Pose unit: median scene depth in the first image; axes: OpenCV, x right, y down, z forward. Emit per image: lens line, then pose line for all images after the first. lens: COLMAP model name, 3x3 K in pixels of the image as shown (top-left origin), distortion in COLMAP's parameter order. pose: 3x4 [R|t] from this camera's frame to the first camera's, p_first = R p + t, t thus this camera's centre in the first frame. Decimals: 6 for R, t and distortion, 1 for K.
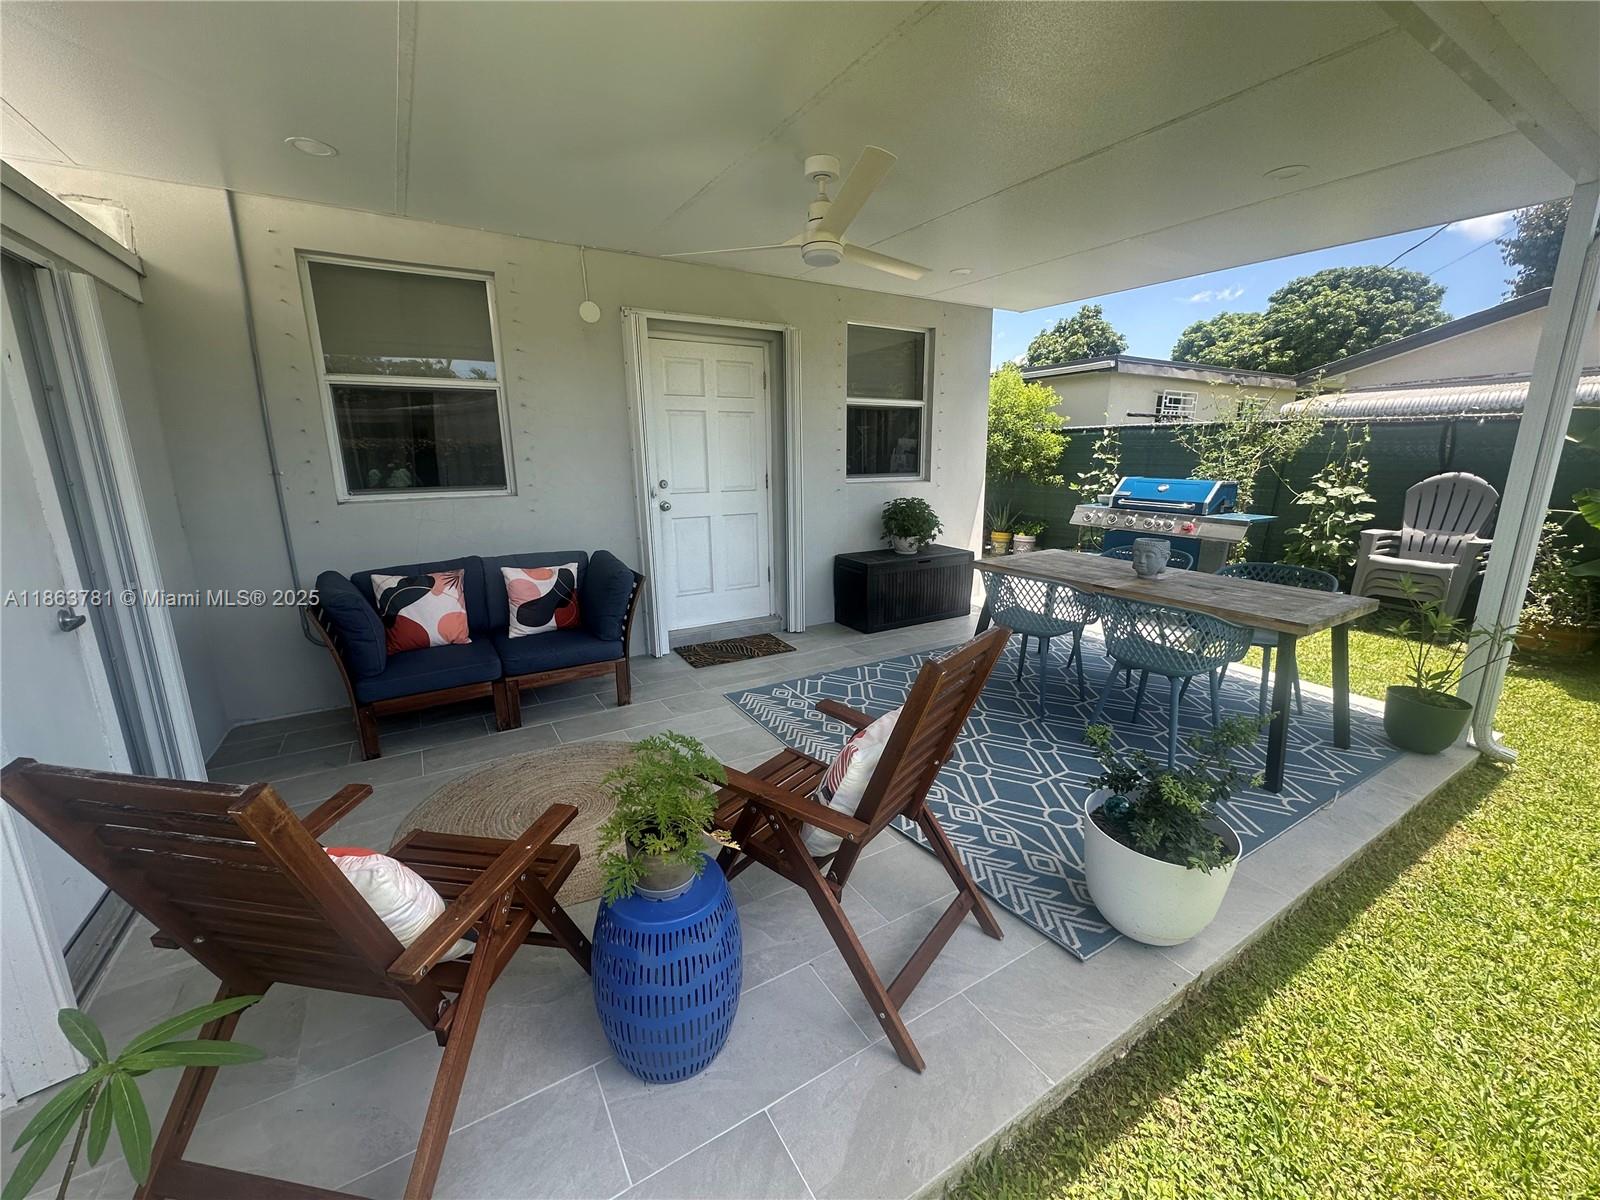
lens RADIAL K [[636.8, 0, 796.7], [0, 636.8, 599.4], [0, 0, 1]] dist [-0.002344, 0.000284]
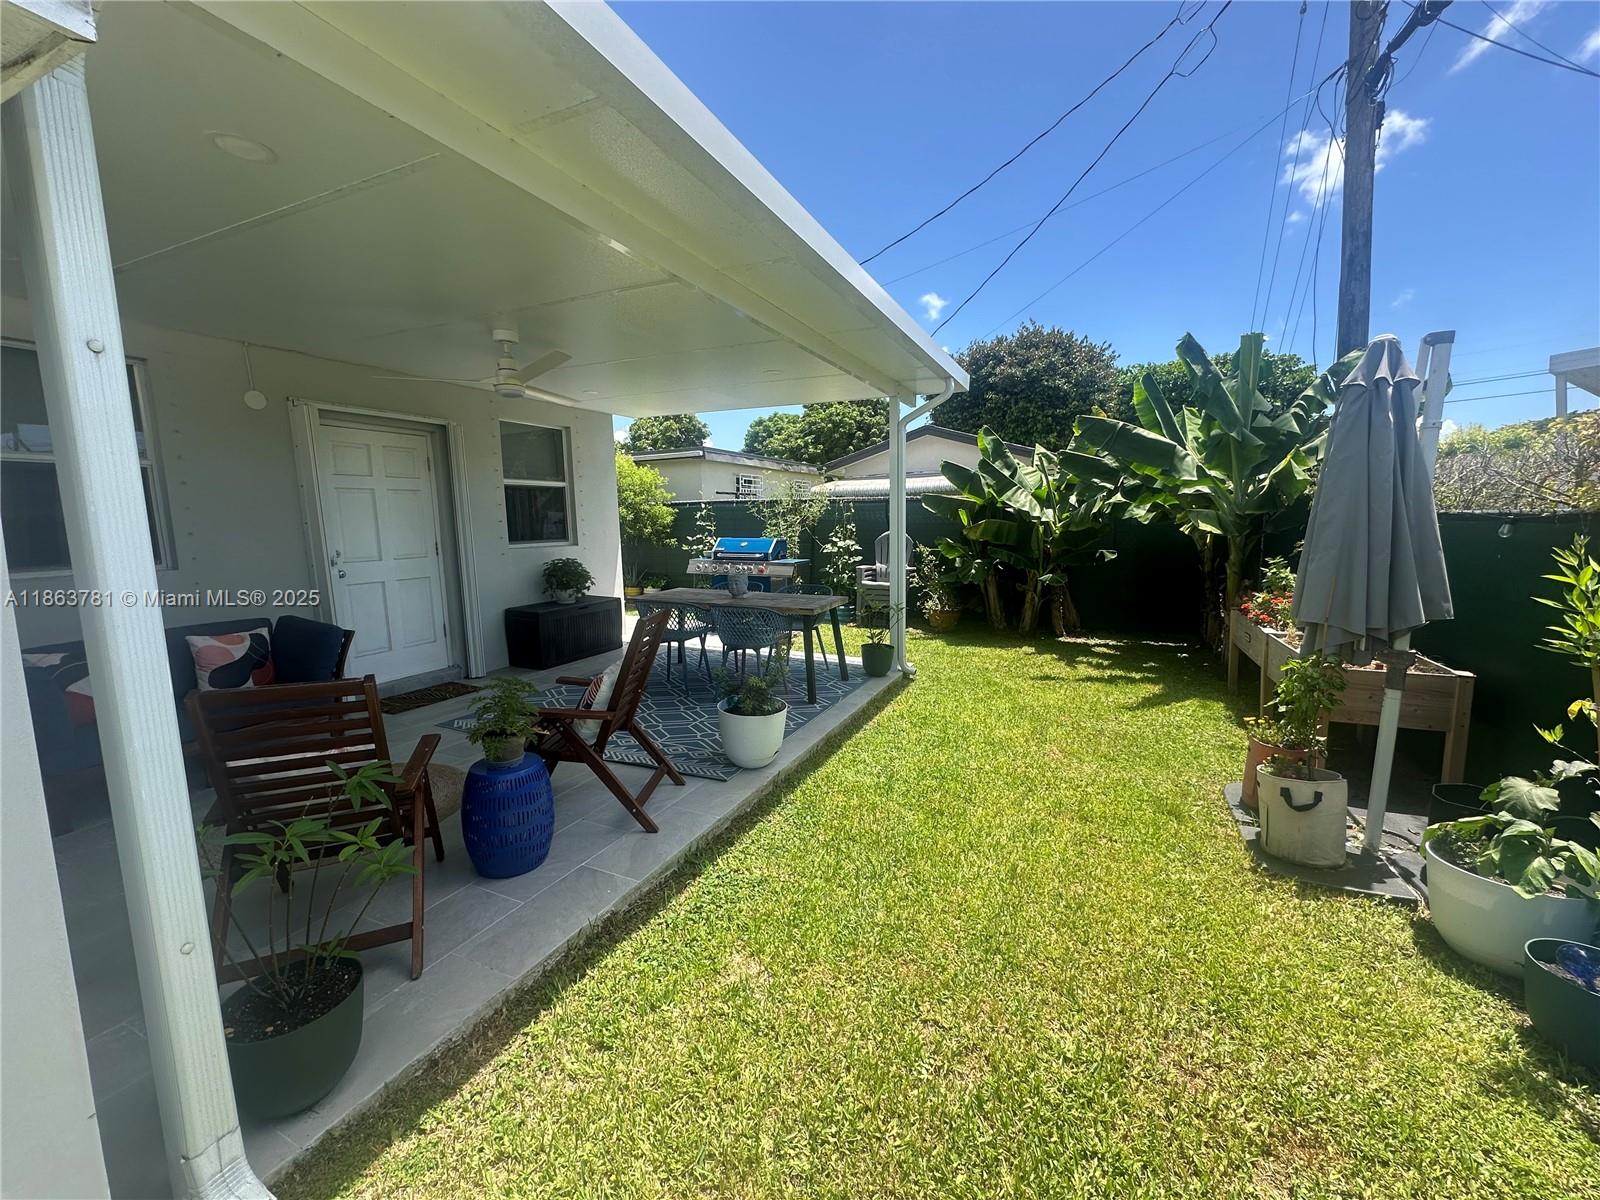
lens RADIAL K [[636.8, 0, 803.3], [0, 636.8, 599.6], [0, 0, 1]] dist [-0.002344, 0.000284]
pose [[0.829020, -0.079650, 0.553517, -0.134819], [0.137220, 0.988518, -0.063272, 0.064256], [-0.542122, 0.128407, 0.830431, -0.282964]]
